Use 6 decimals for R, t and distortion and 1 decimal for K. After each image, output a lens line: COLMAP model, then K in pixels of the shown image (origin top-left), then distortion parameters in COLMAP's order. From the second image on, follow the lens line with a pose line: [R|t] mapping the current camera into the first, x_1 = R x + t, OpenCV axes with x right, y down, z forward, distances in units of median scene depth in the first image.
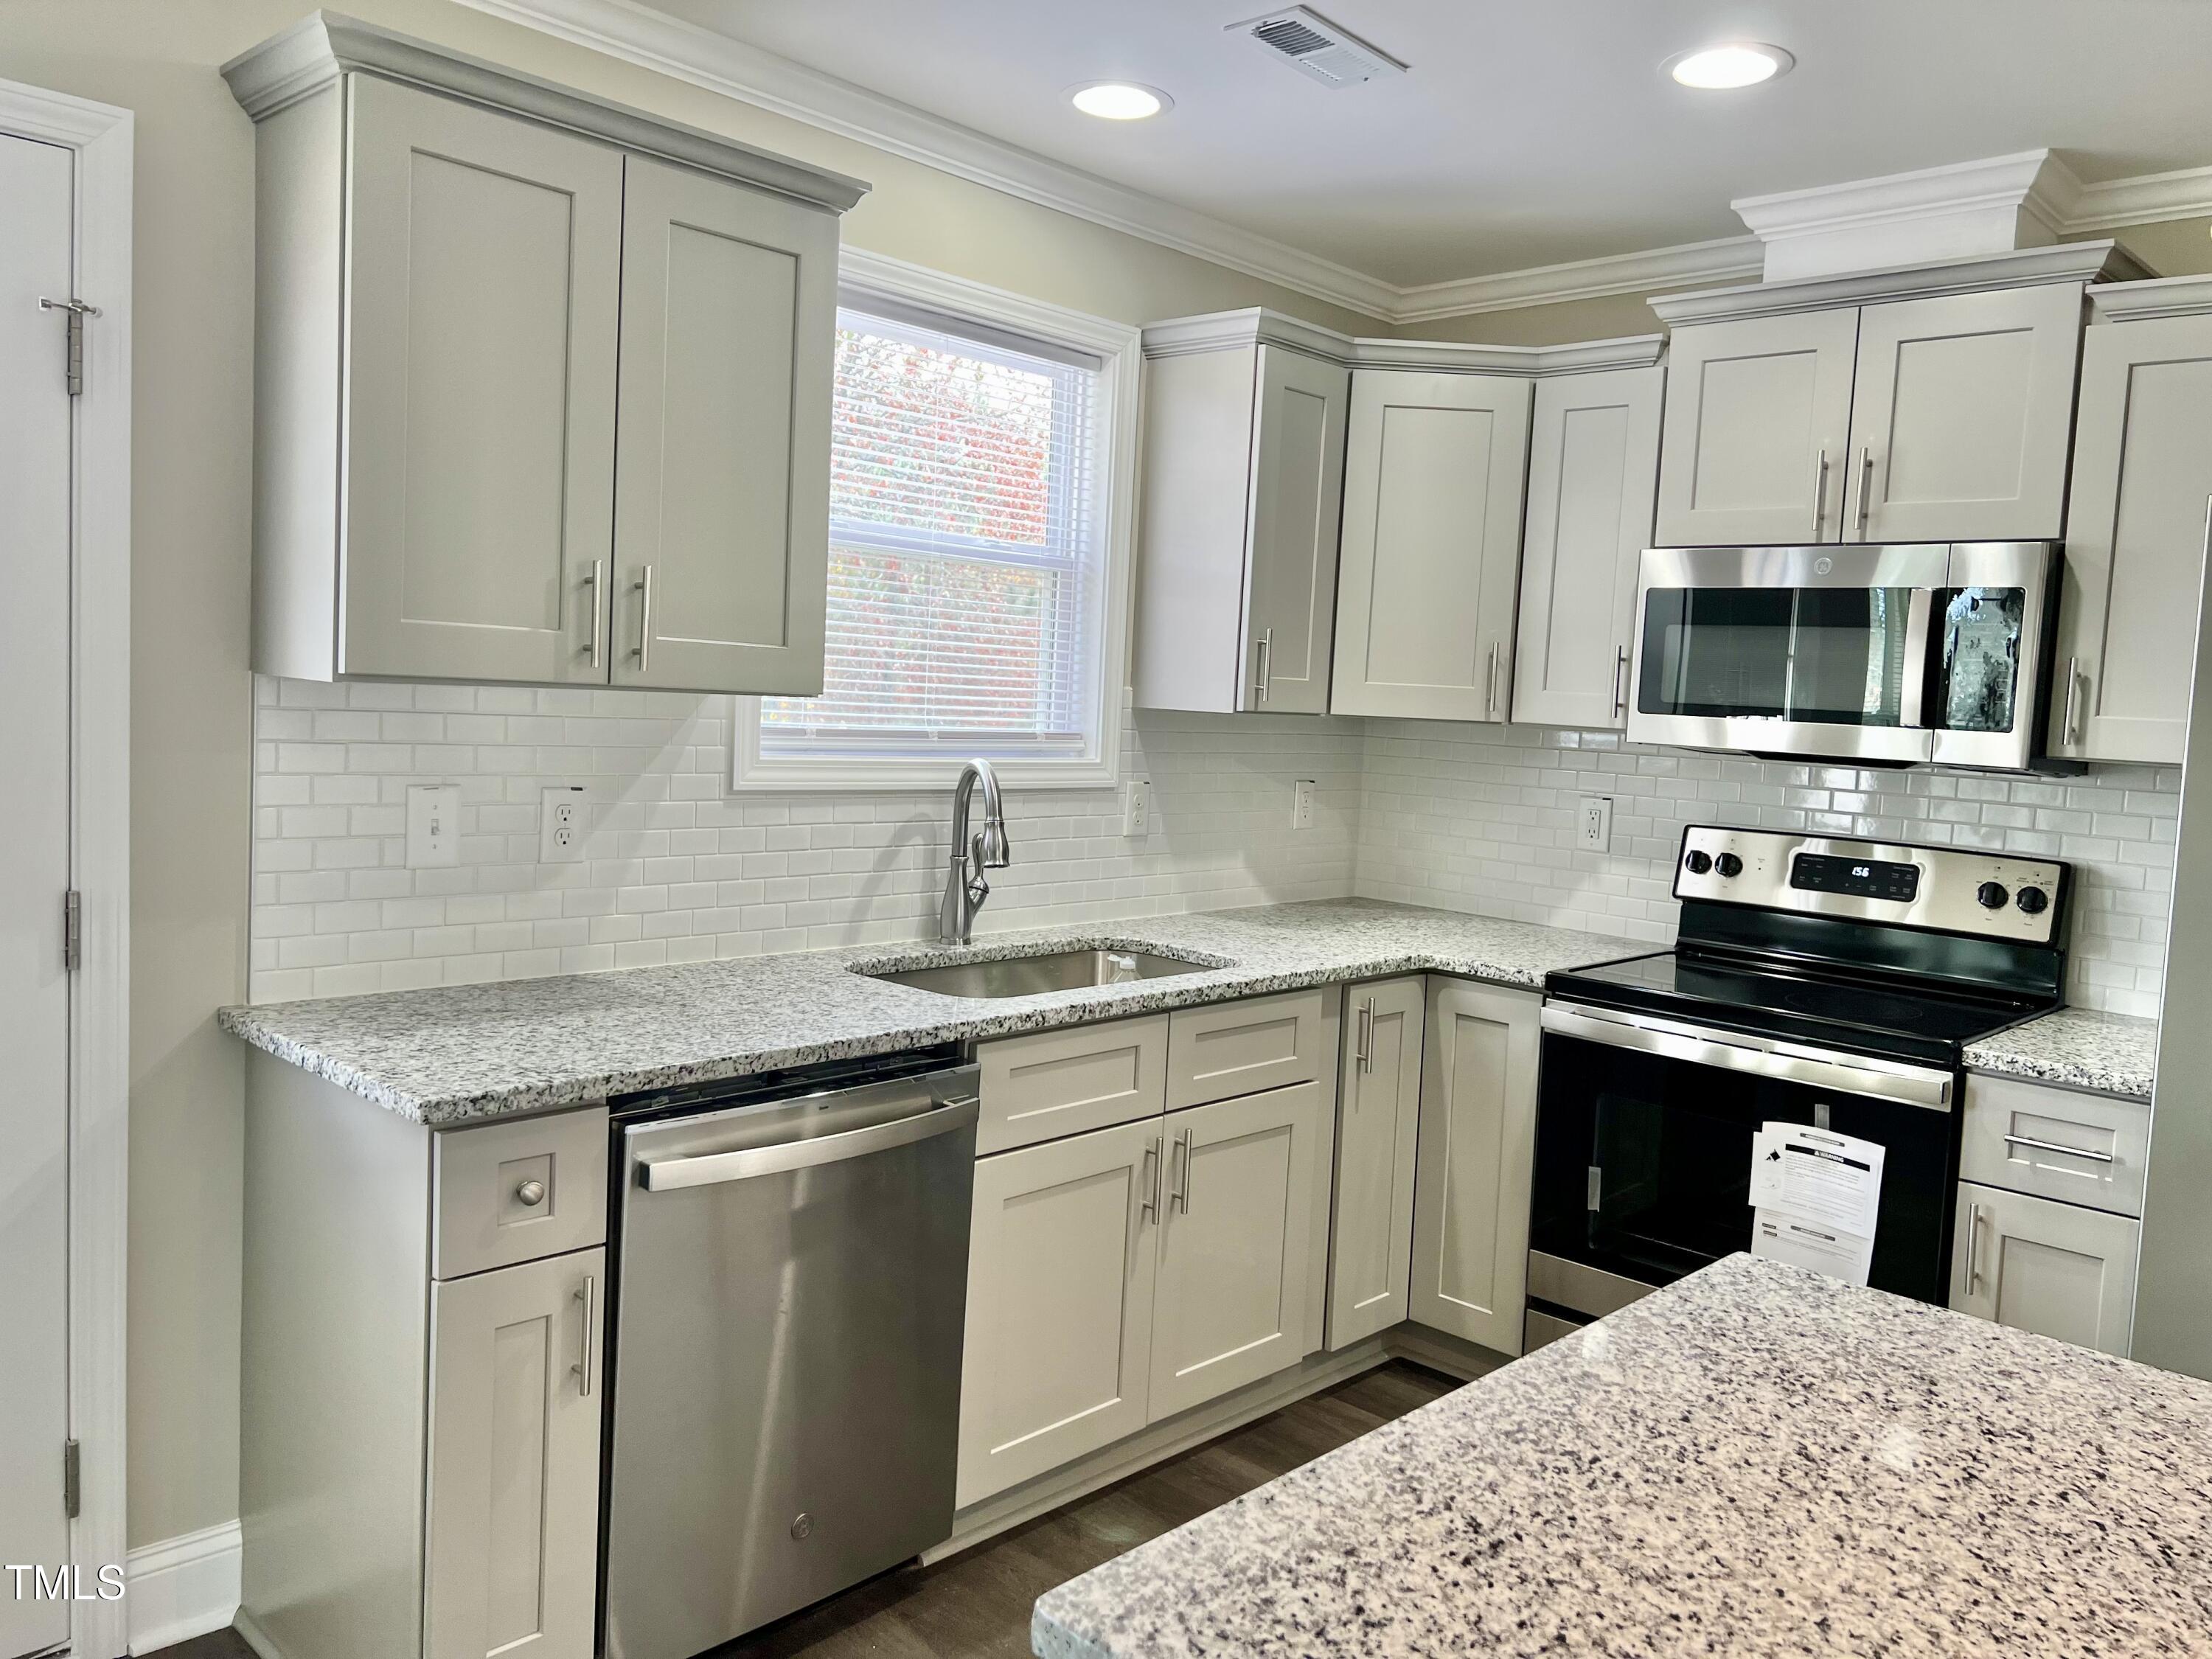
lens RADIAL K [[1655.4, 0, 1093.8], [0, 1655.4, 794.3], [0, 0, 1]] dist [0.043361, -0.048115]
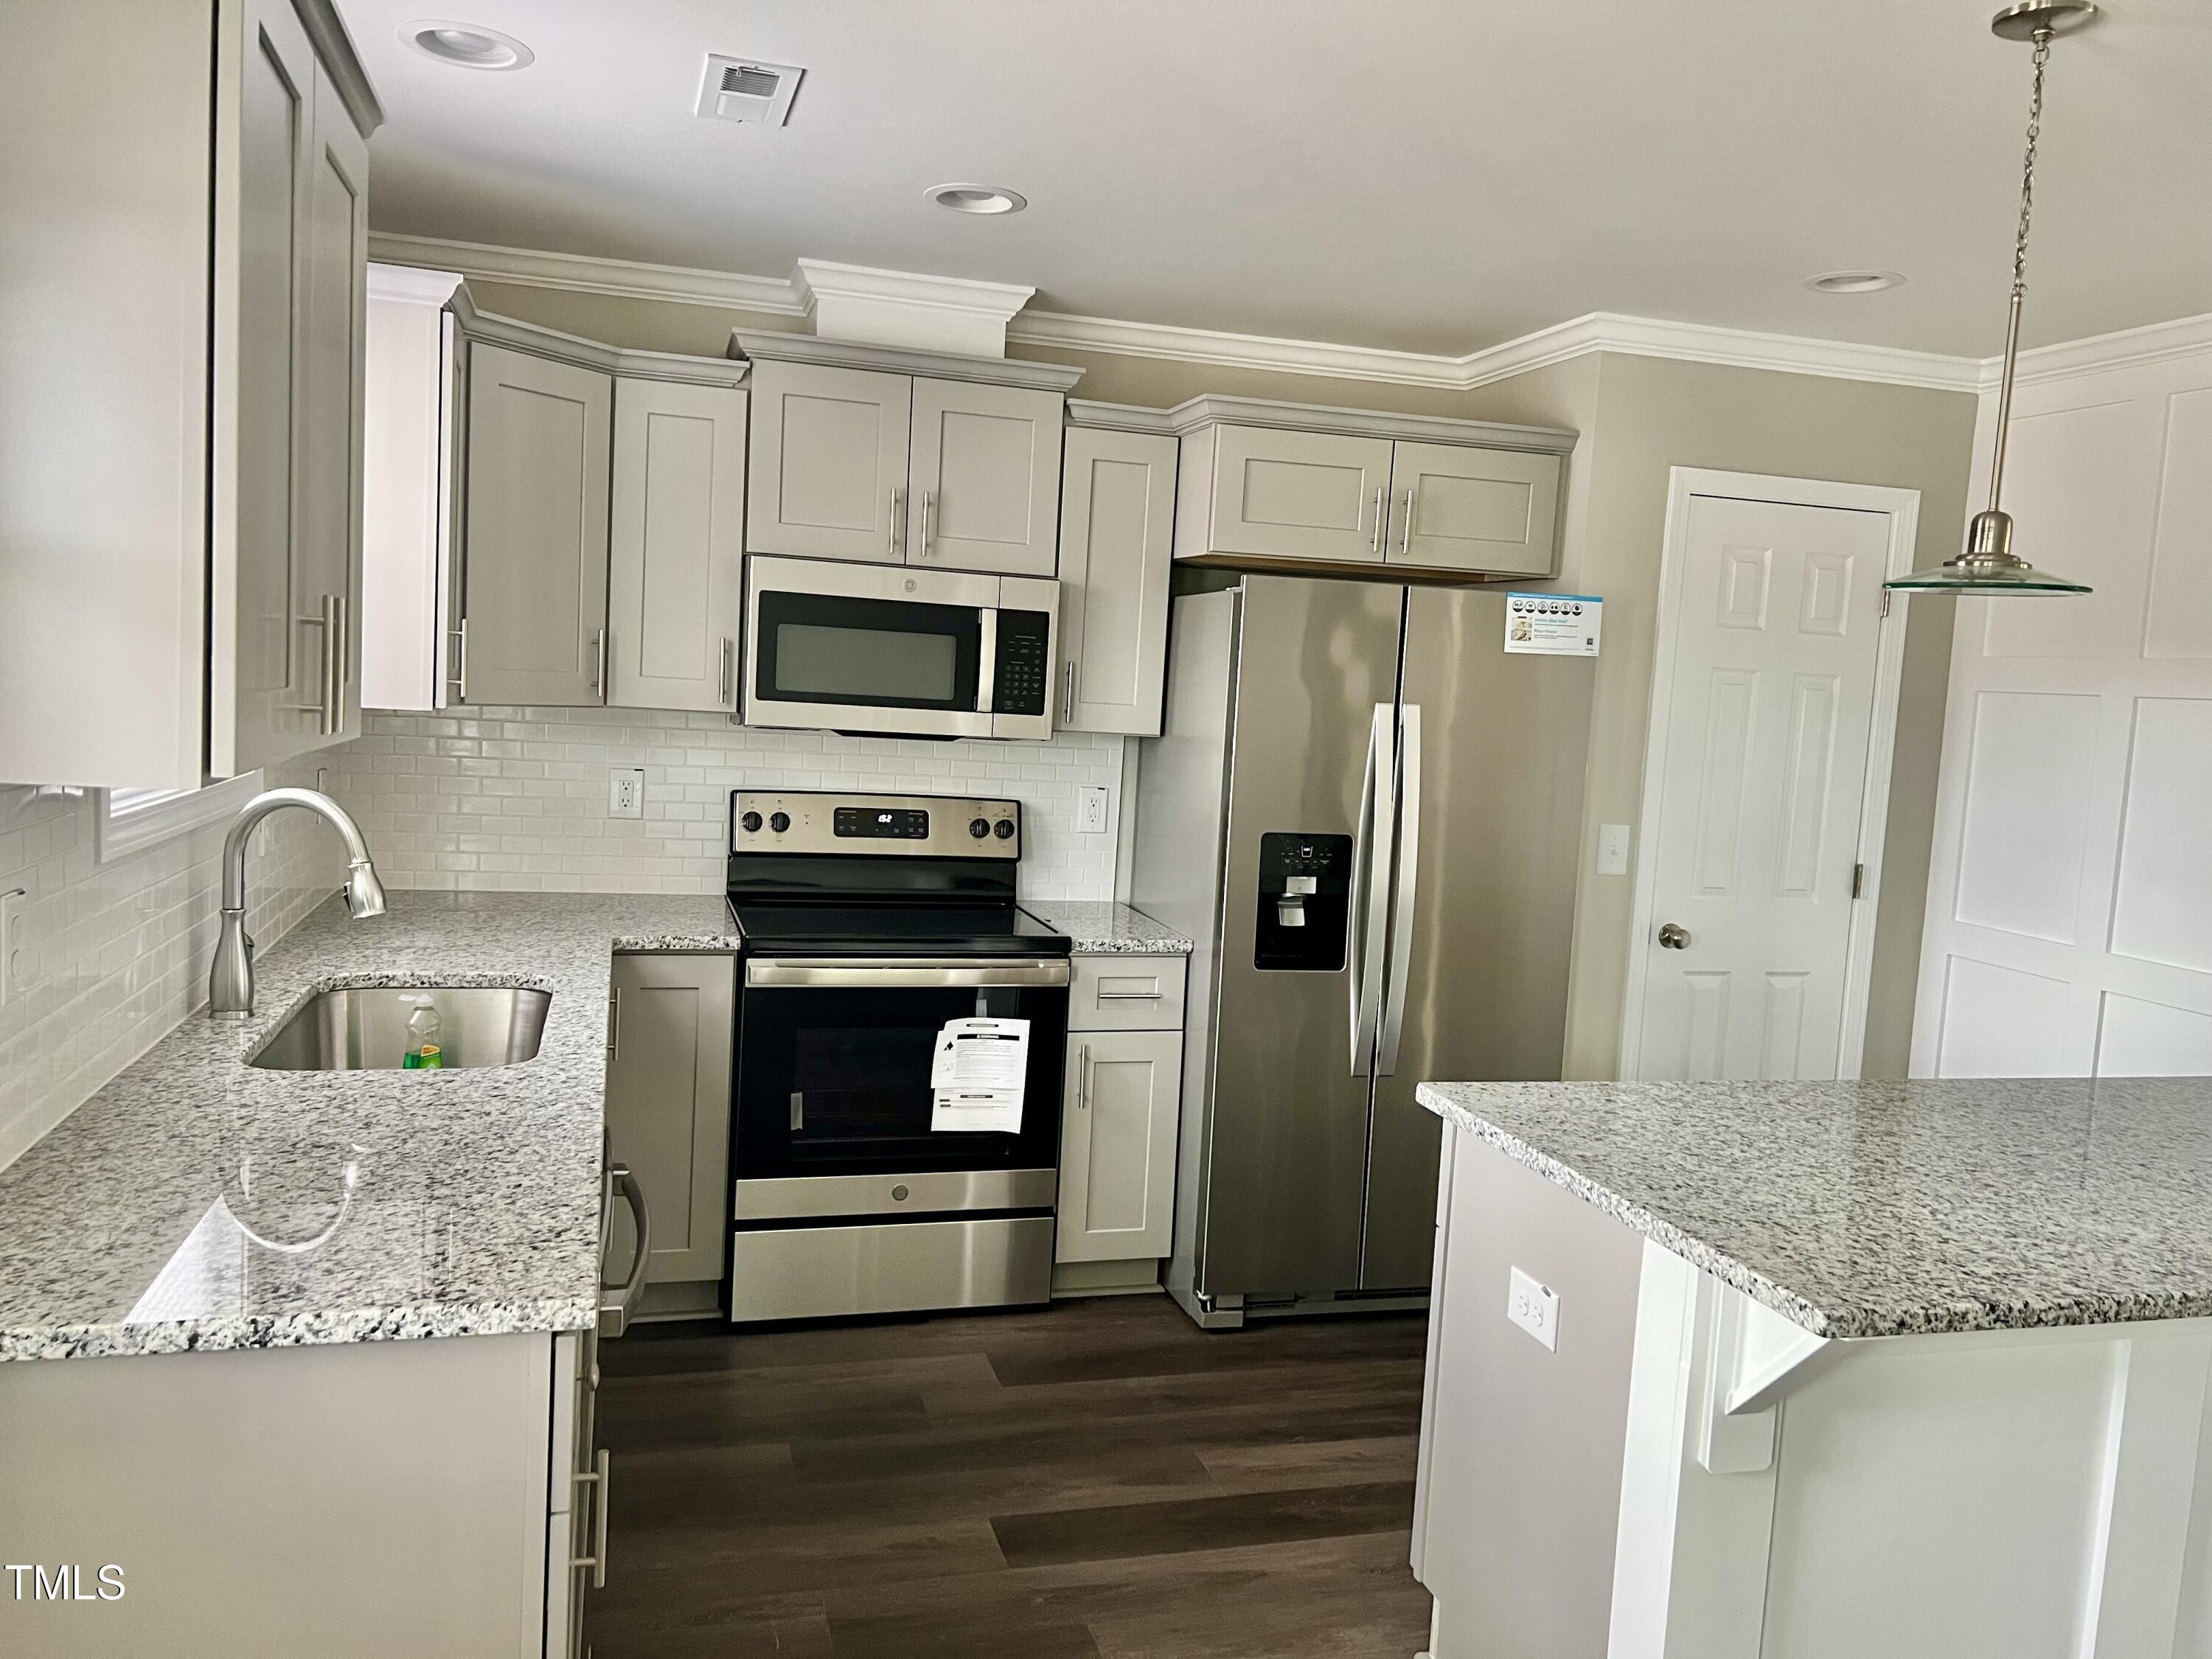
lens RADIAL K [[1664.3, 0, 1094.9], [0, 1664.3, 827.0], [0, 0, 1]] dist [0.043480, -0.049643]
pose [[0.504967, -0.100792, 0.857233, -0.636927], [0.028677, 0.994569, 0.100047, -0.080963], [-0.862662, -0.025938, 0.505115, 0.248983]]
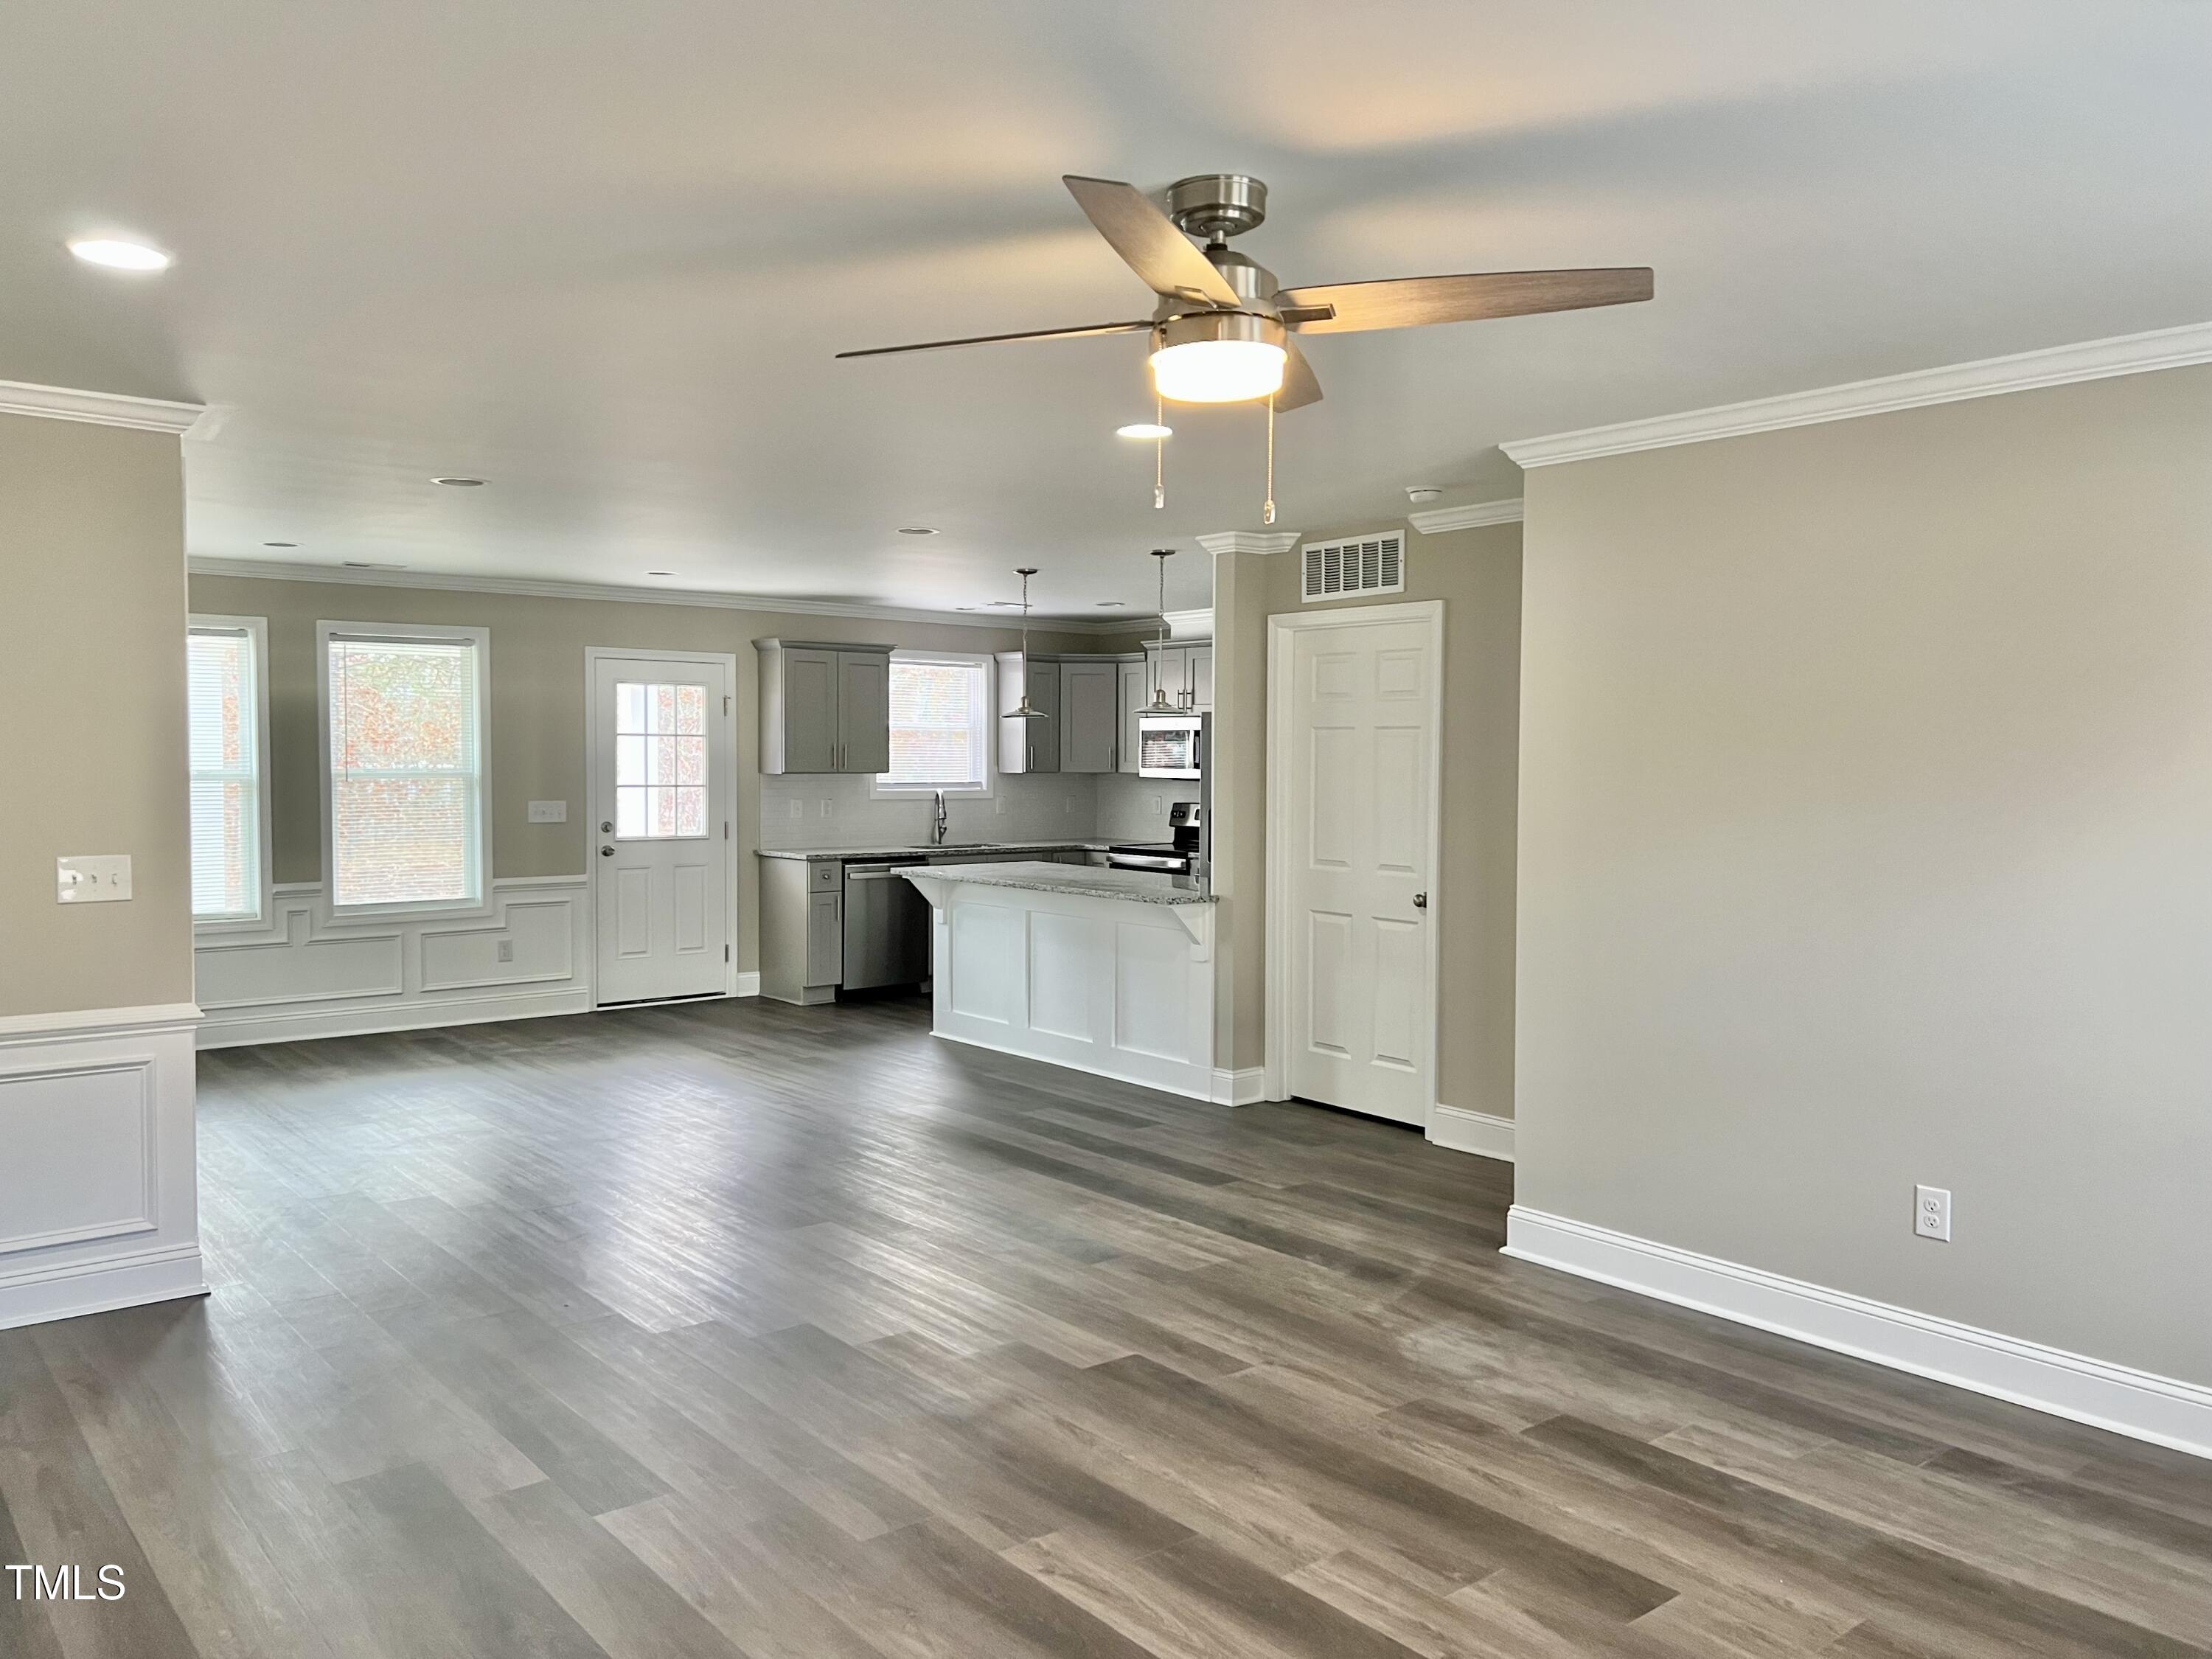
lens RADIAL K [[1668.4, 0, 1131.6], [0, 1668.4, 825.6], [0, 0, 1]] dist [0.042481, -0.057219]
pose [[0.994744, -0.040410, -0.094086, 0.708117], [0.037618, 0.998803, -0.031259, 0.193008], [0.095237, 0.027555, 0.995073, -2.634262]]
